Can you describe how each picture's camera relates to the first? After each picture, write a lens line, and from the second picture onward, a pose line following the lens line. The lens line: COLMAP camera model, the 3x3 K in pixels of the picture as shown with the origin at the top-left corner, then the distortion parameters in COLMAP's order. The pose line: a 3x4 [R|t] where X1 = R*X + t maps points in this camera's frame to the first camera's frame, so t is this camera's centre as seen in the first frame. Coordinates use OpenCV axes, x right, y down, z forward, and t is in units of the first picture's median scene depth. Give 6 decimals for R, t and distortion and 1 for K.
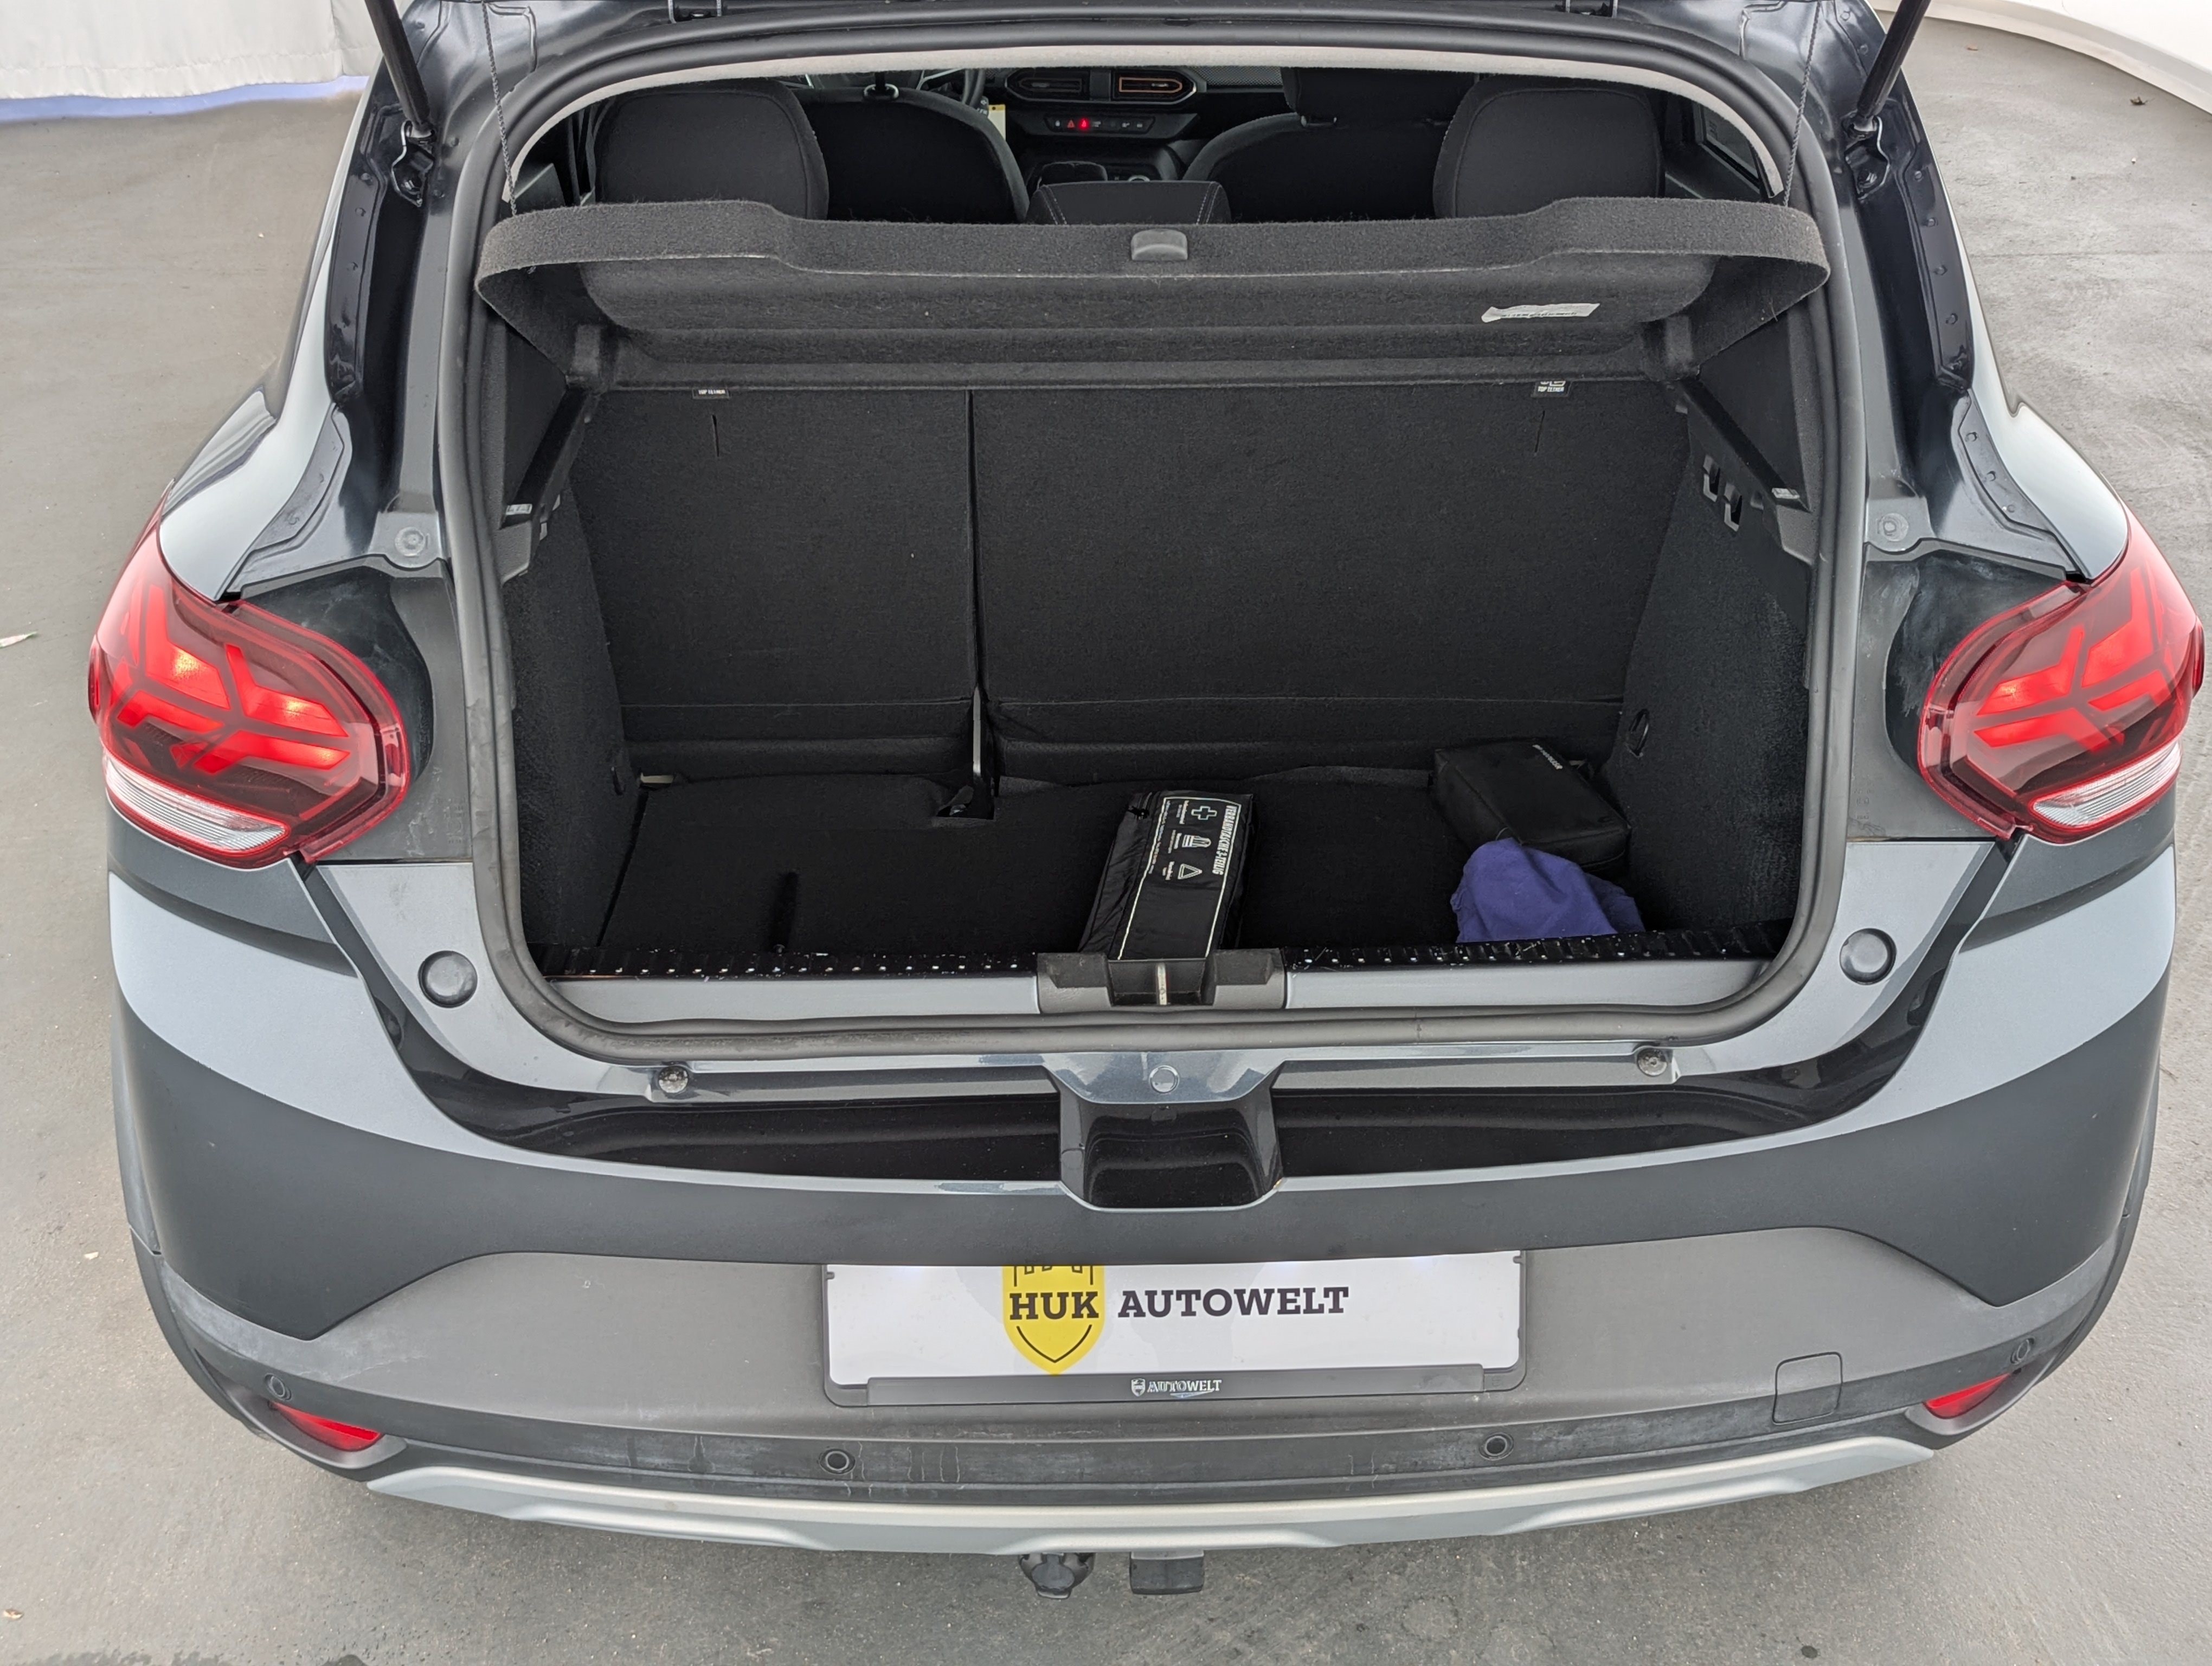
lens RADIAL K [[2222.6, 0, 1112.3], [0, 2222.6, 791.6], [0, 0, 1]] dist [-0.004943, 0.095825]
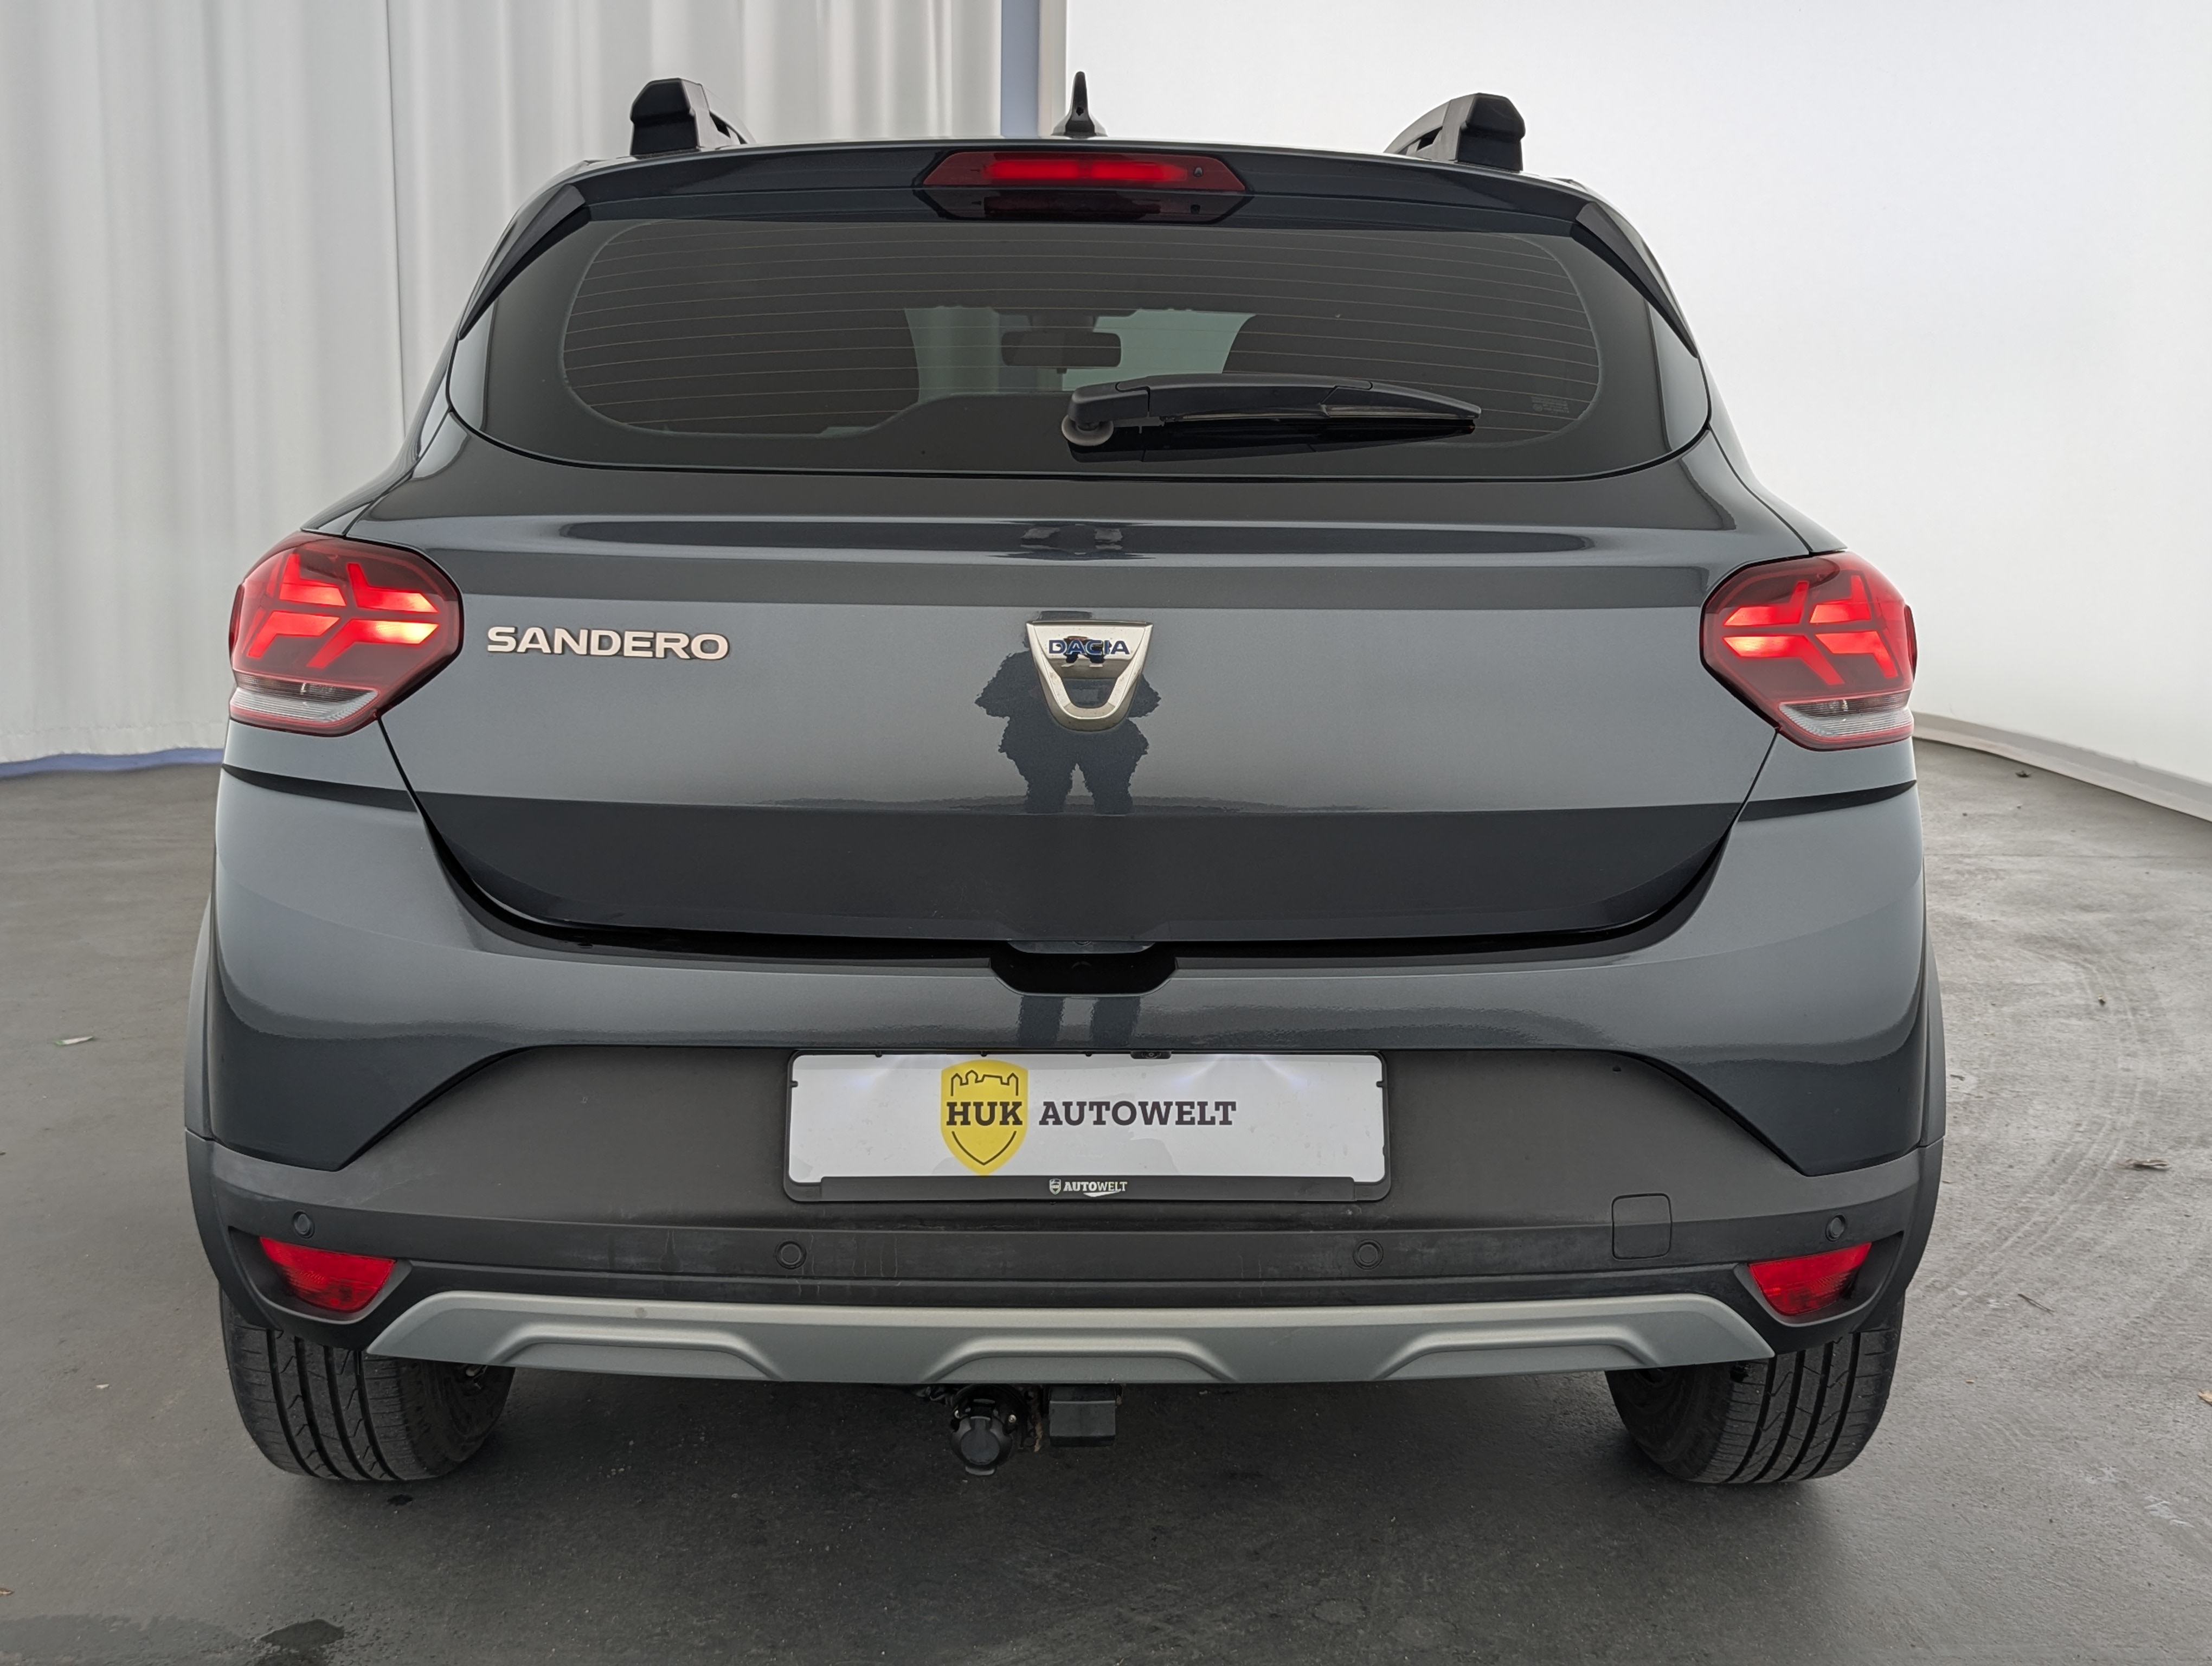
lens RADIAL K [[2163.2, 0, 1116.0], [0, 2163.2, 824.4], [0, 0, 1]] dist [0.043546, -0.021802]
pose [[0.999940, 0.010925, -0.000356, 0.041766], [-0.010460, 0.946852, -0.321500, 0.452122], [-0.003175, 0.321484, 0.946910, -0.128629]]
